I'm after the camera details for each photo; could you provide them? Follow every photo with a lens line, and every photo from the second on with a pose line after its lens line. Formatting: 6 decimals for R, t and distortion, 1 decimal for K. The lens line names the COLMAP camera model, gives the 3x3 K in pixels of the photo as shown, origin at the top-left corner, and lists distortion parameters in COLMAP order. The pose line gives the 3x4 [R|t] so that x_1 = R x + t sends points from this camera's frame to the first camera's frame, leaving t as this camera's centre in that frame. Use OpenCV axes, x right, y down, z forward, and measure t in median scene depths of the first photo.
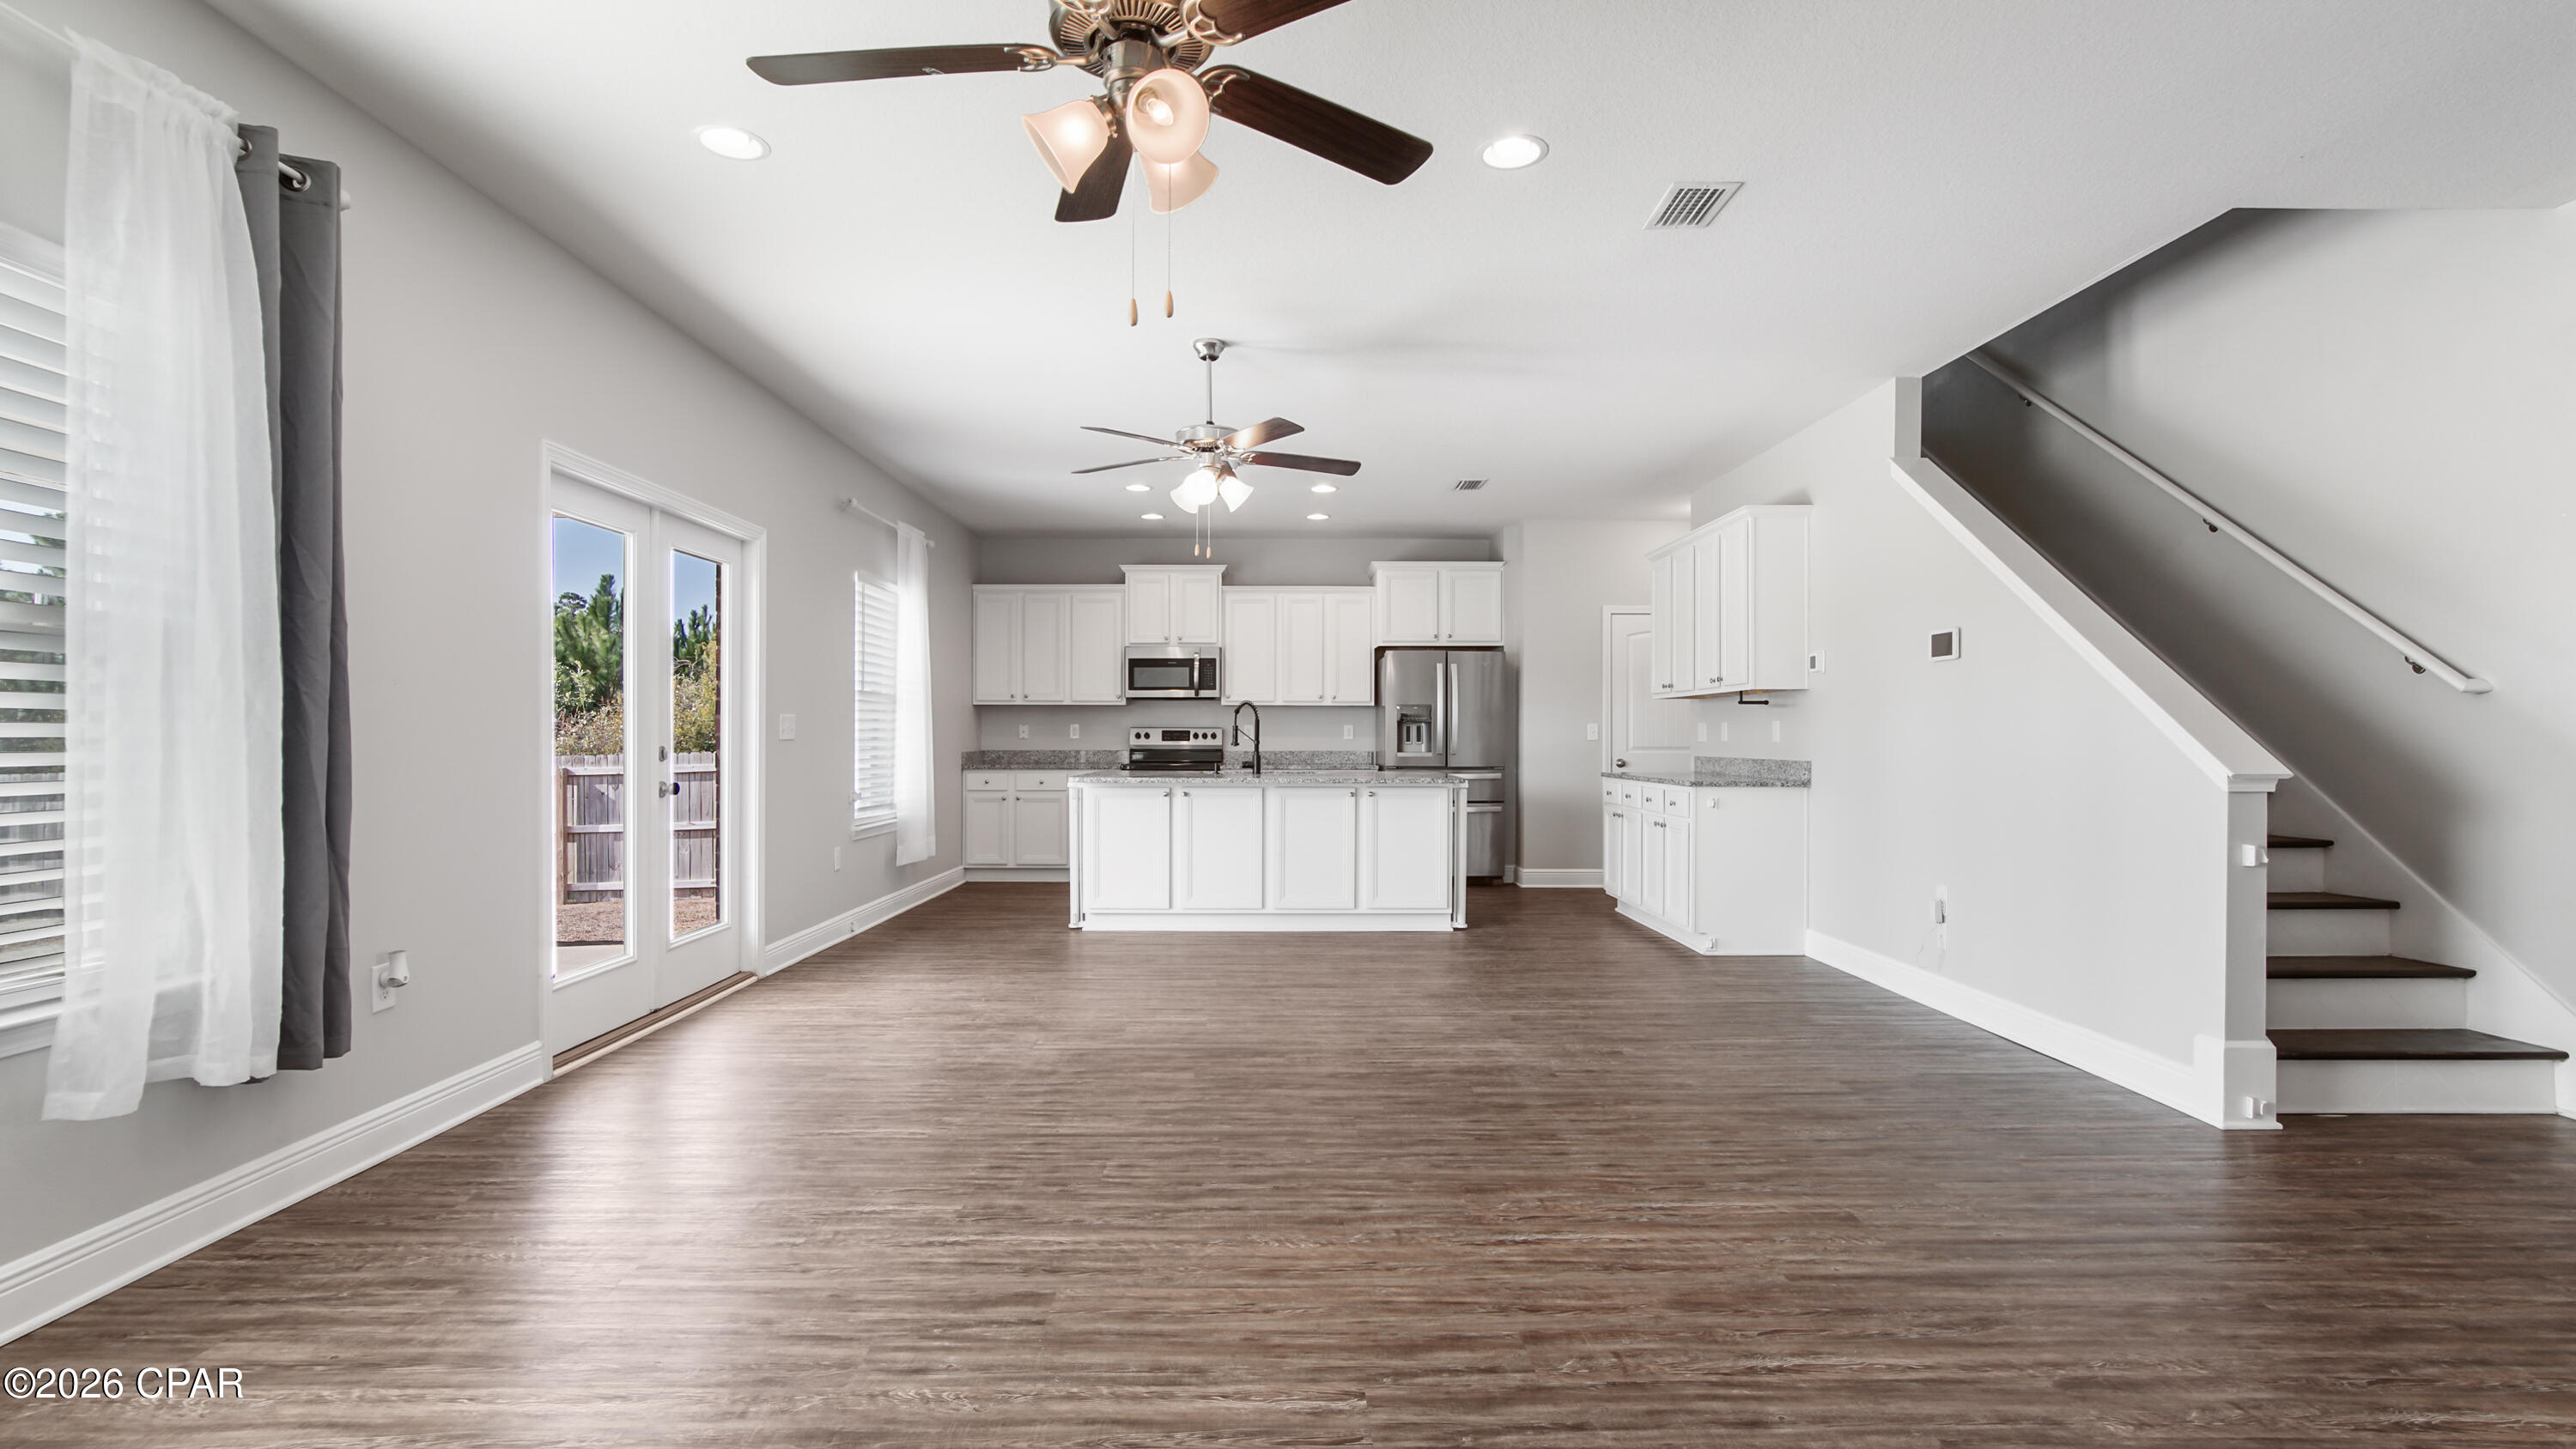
lens RADIAL K [[1149.5, 0, 1299.3], [0, 1149.5, 728.4], [0, 0, 1]] dist [-0.029088, 0.012498]
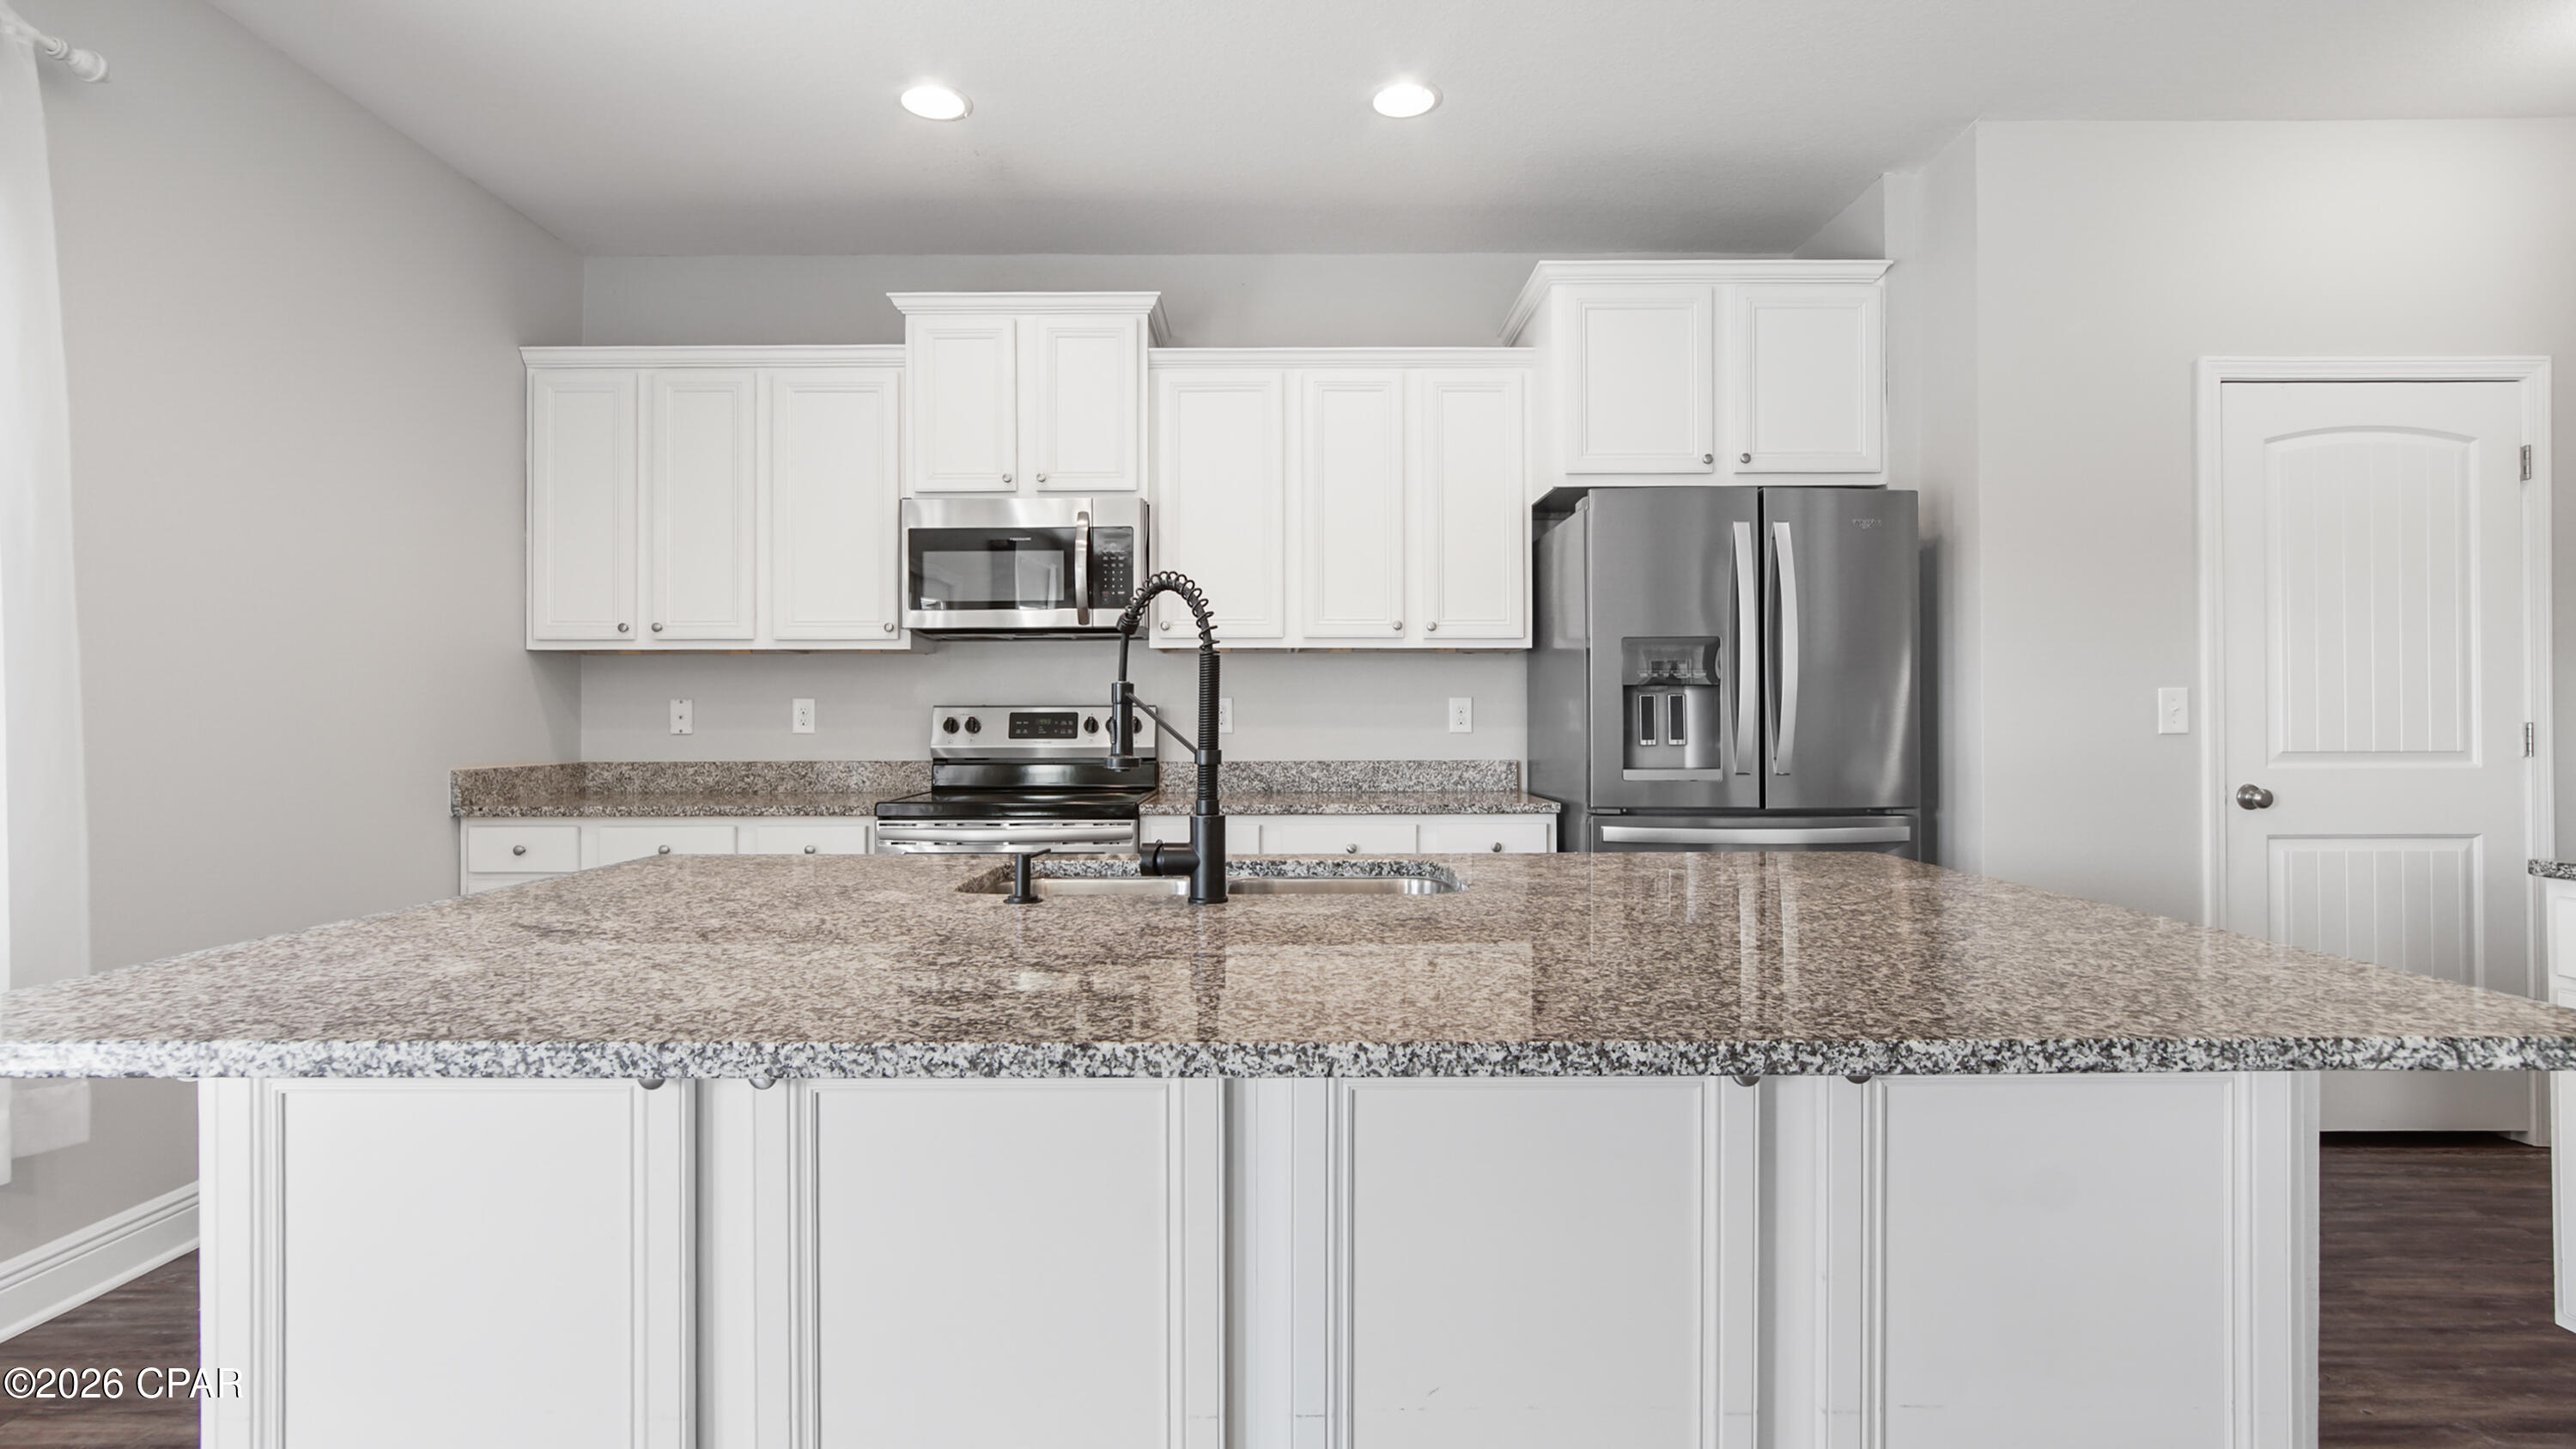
lens RADIAL K [[1149.8, 0, 1299.3], [0, 1149.8, 728.4], [0, 0, 1]] dist [-0.029088, 0.012498]
pose [[0.999989, -0.004130, -0.002206, -0.003656], [0.004146, 0.999965, 0.007292, 0.001209], [0.002176, -0.007301, 0.999971, 0.149127]]
